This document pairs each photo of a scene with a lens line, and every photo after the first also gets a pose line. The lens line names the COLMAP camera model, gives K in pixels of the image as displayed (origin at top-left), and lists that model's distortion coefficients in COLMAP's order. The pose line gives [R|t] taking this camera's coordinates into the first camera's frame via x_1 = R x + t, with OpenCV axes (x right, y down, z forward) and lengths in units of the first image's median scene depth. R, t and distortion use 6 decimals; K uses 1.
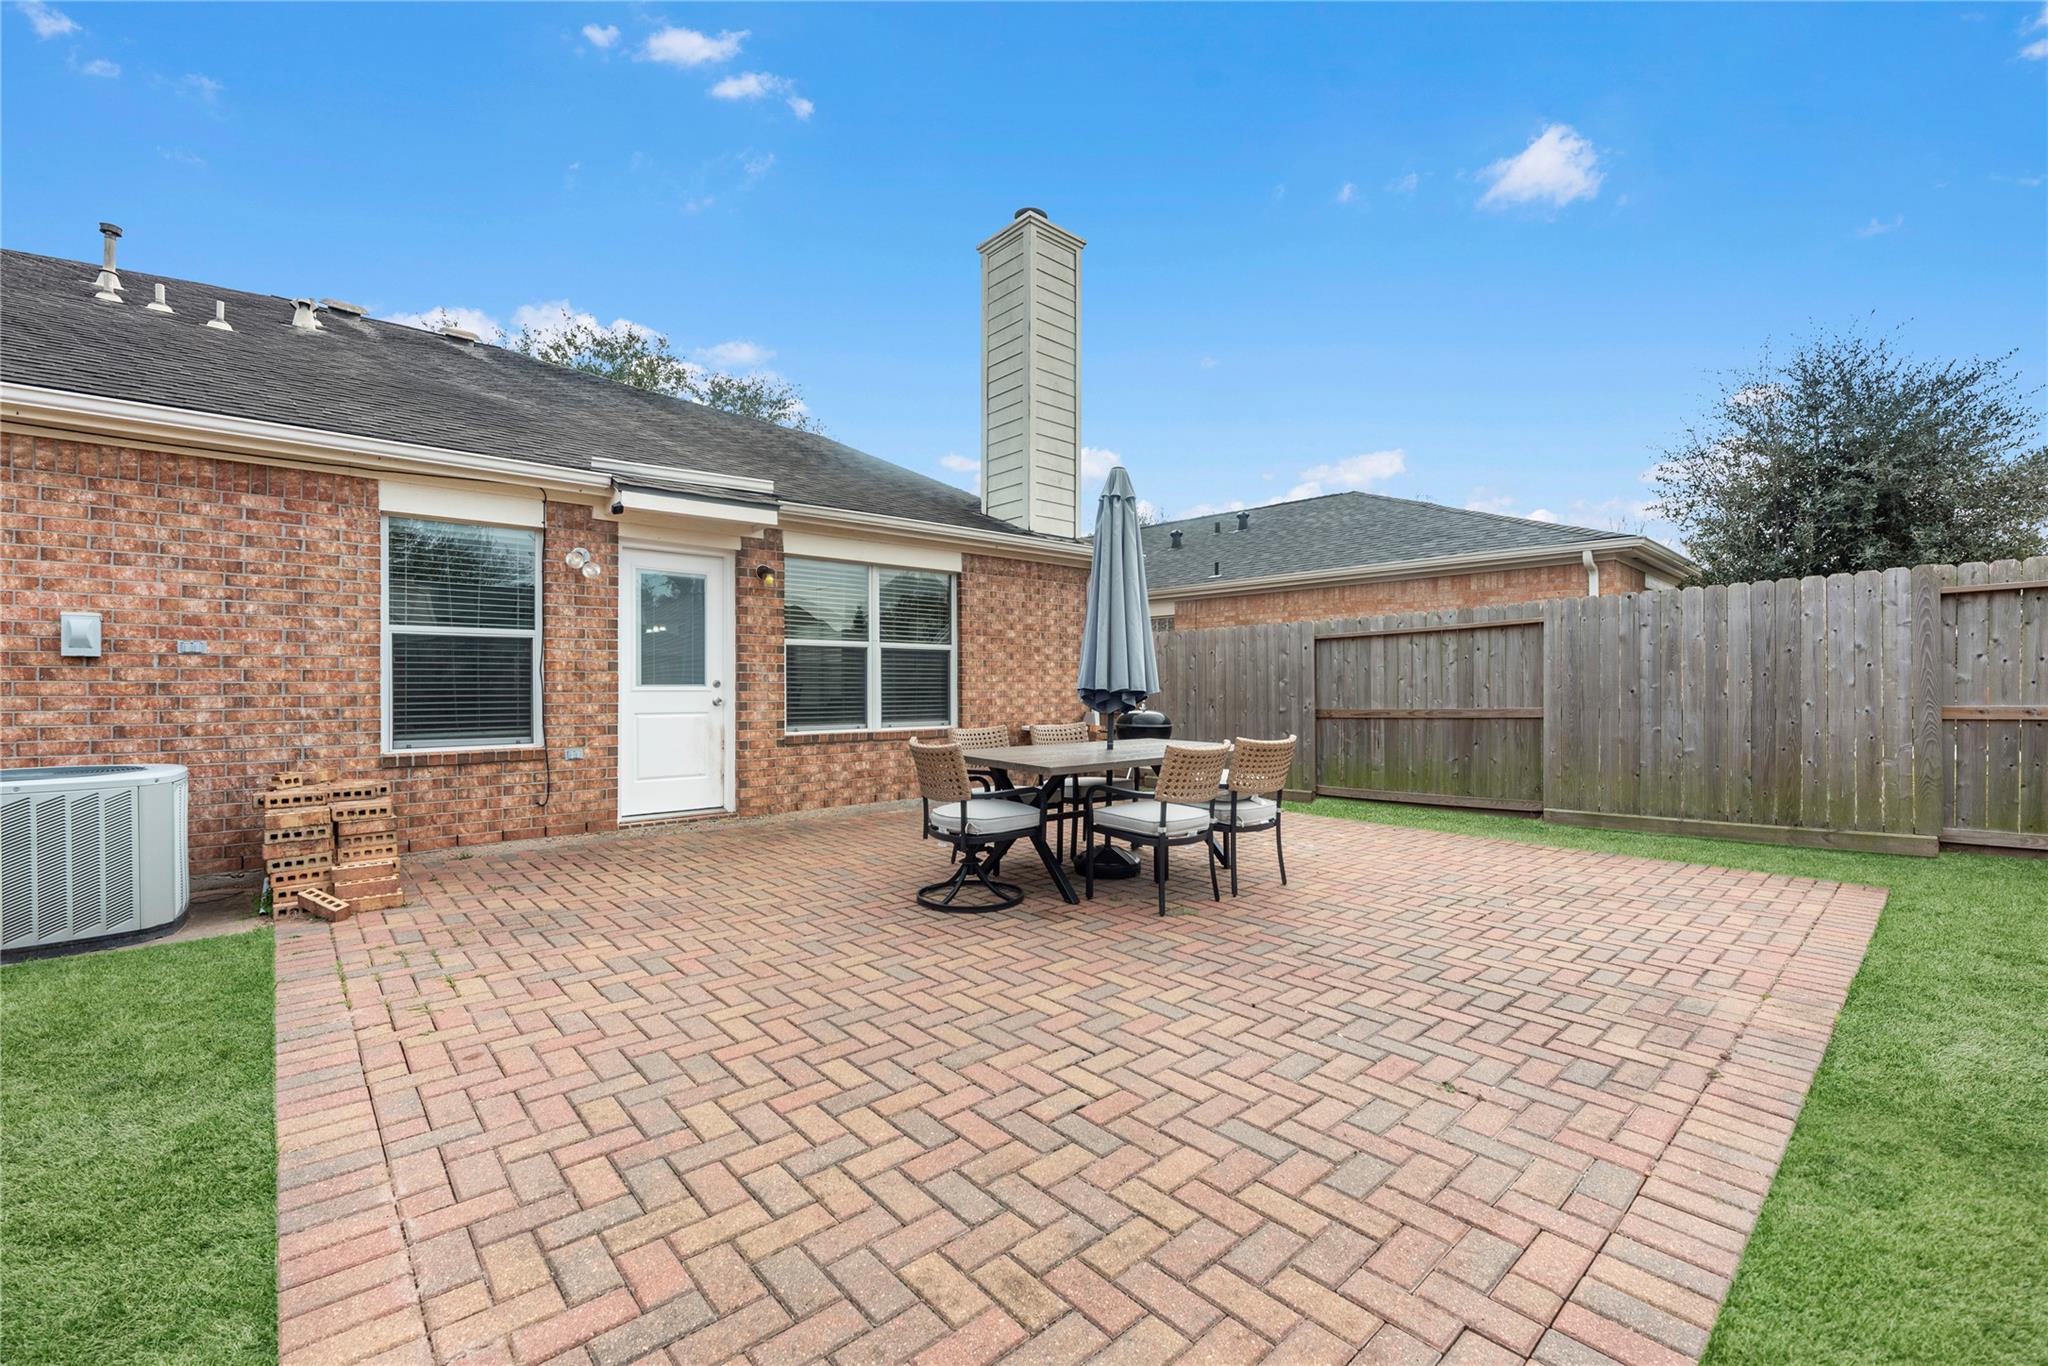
lens RADIAL K [[846.2, 0, 1028.8], [0, 846.2, 686.2], [0, 0, 1]] dist [-0.003884, 0.000278]
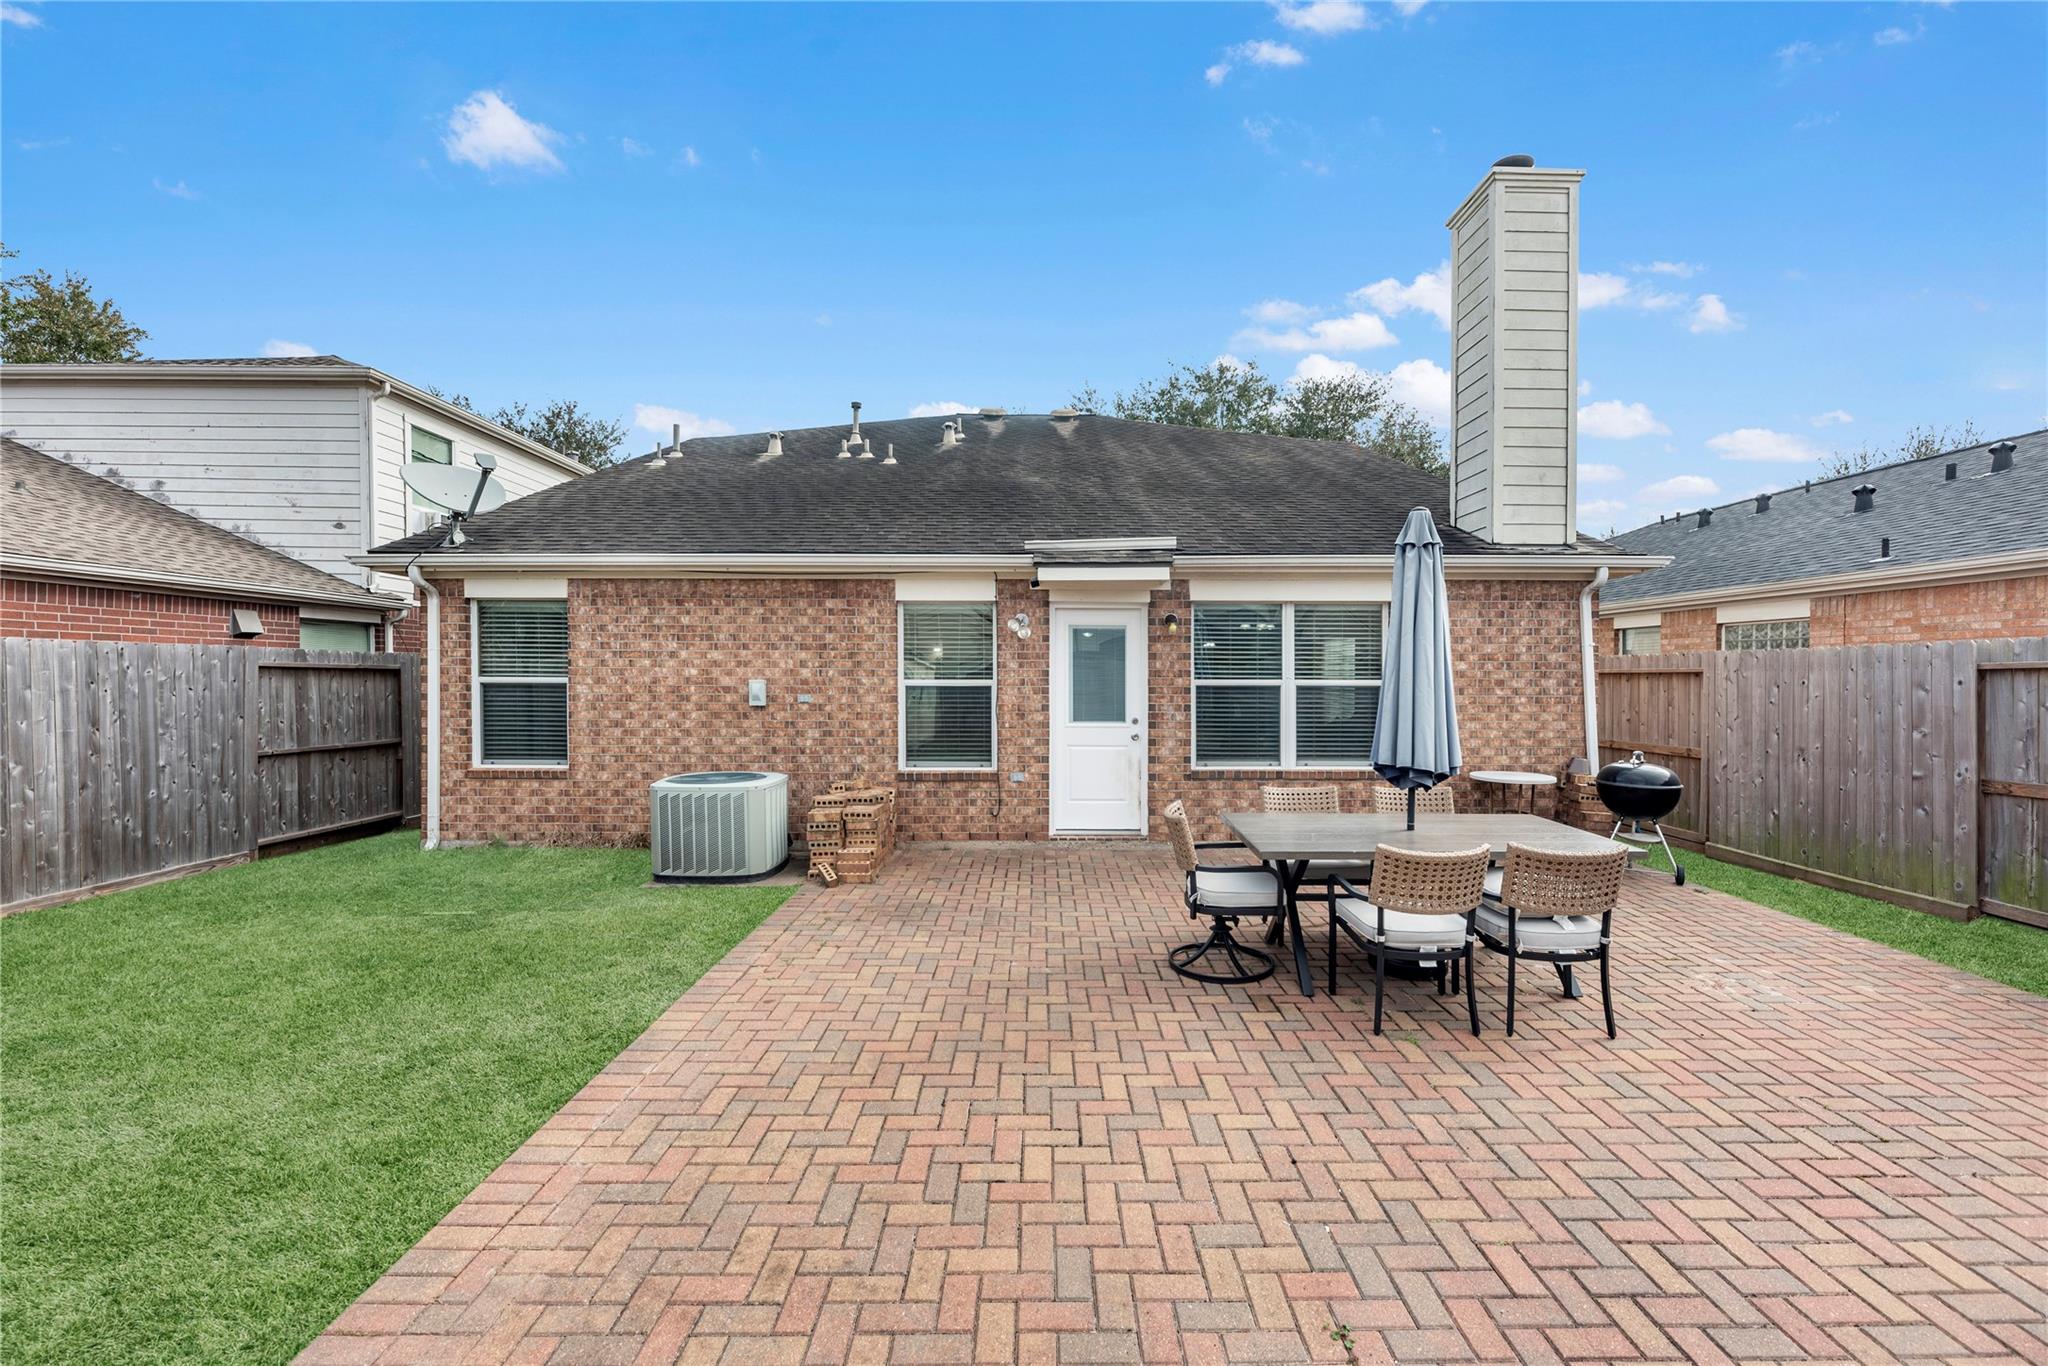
lens RADIAL K [[846.2, 0, 1026.6], [0, 846.2, 693.4], [0, 0, 1]] dist [-0.003884, 0.000278]
pose [[0.746400, 0.012306, -0.665384, 0.321084], [0.000385, 0.999821, 0.018924, -0.071106], [0.665498, -0.014381, 0.746261, 0.067058]]
